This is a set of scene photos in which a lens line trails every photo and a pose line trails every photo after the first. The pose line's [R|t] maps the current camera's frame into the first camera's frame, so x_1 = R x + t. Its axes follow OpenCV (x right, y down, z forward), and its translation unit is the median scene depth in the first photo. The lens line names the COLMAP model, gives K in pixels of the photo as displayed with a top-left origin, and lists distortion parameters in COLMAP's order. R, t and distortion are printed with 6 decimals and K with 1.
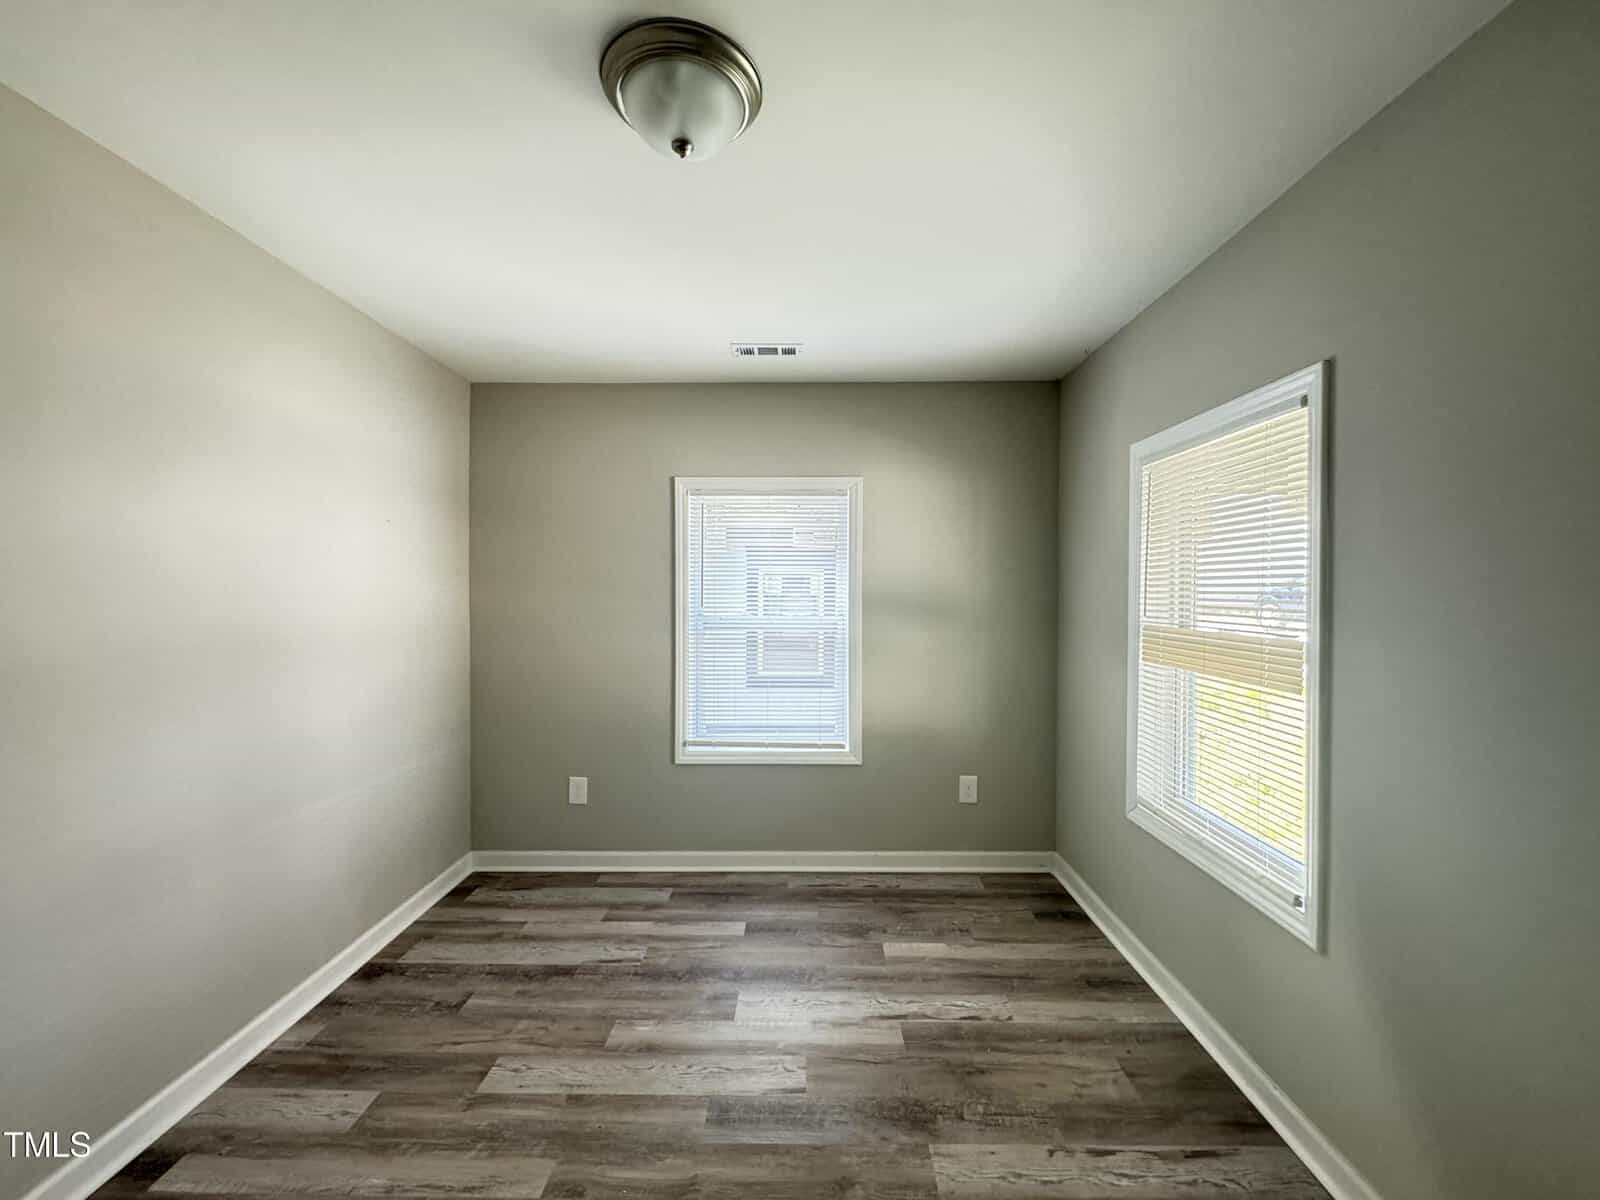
lens RADIAL K [[639.2, 0, 801.7], [0, 639.2, 596.7], [0, 0, 1]] dist [-0.007960, -0.000164]
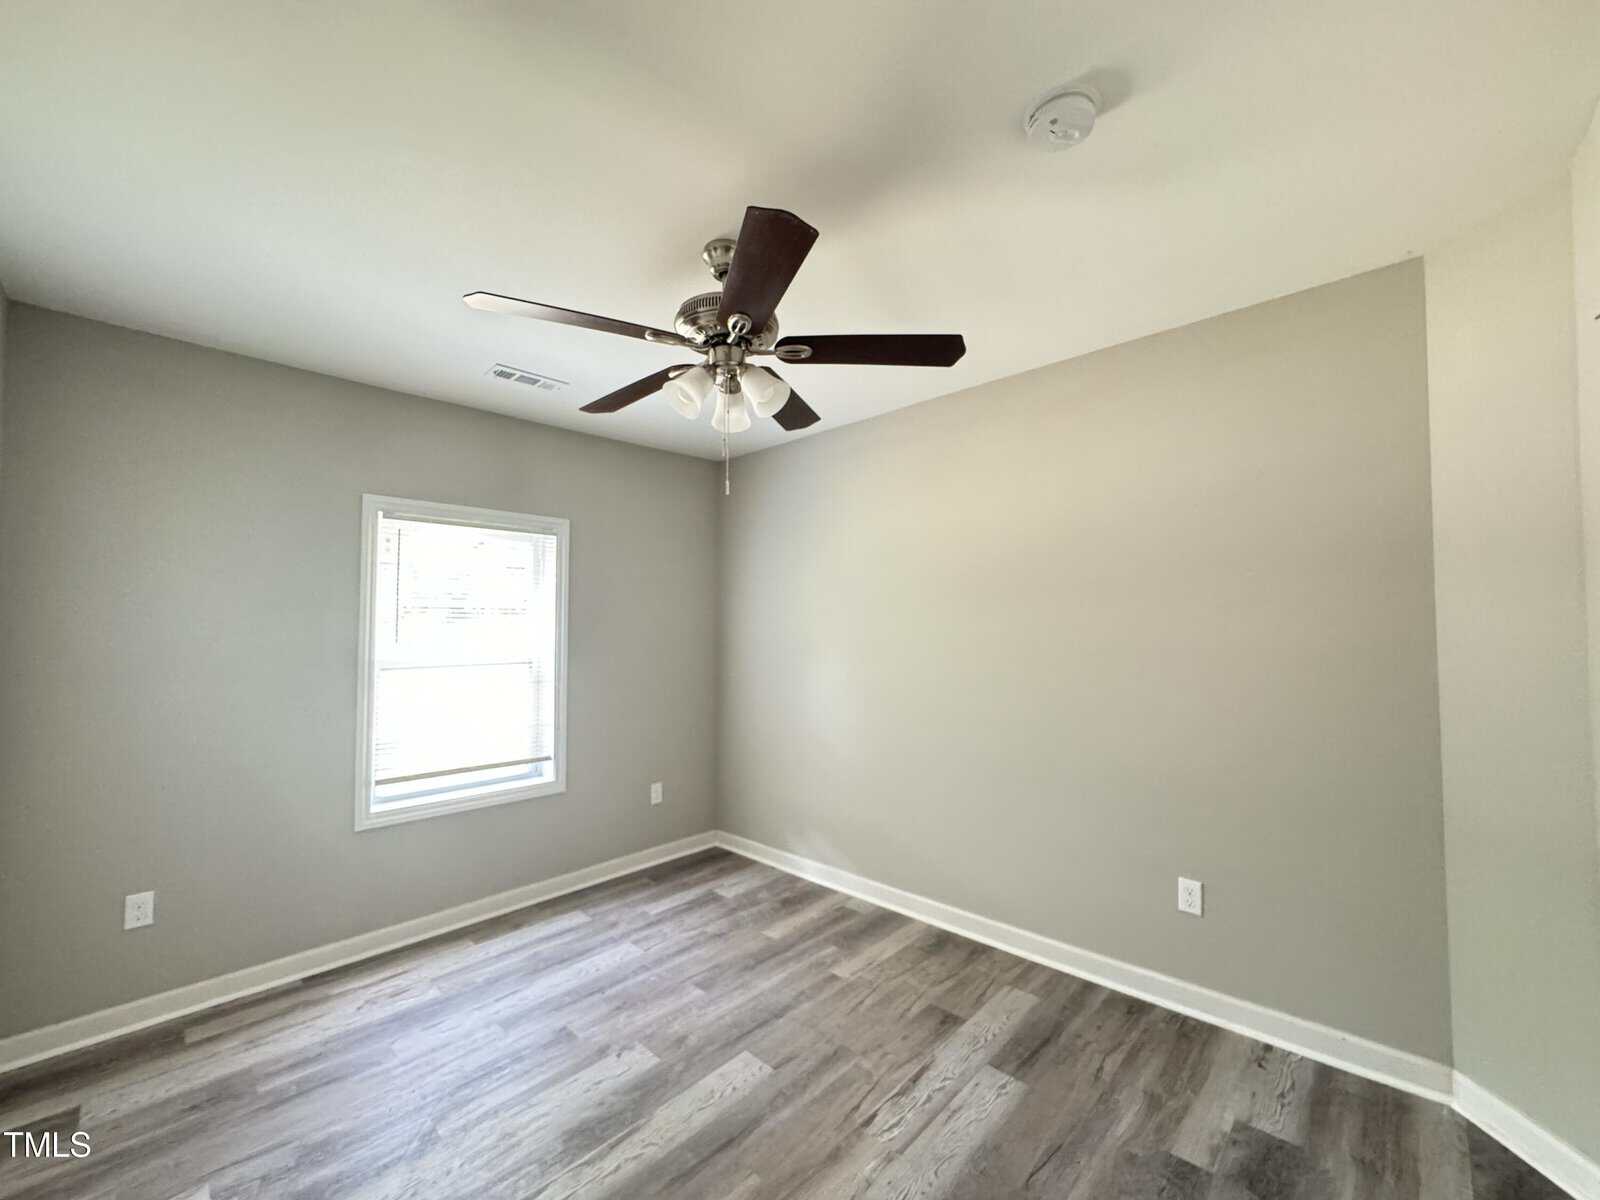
lens RADIAL K [[639.2, 0, 795.0], [0, 639.2, 608.0], [0, 0, 1]] dist [-0.007960, -0.000164]
pose [[0.681933, 0.014752, 0.731265, -0.478832], [0.012926, 0.999397, -0.032215, 0.009542], [-0.731300, 0.031421, 0.681332, 0.023164]]
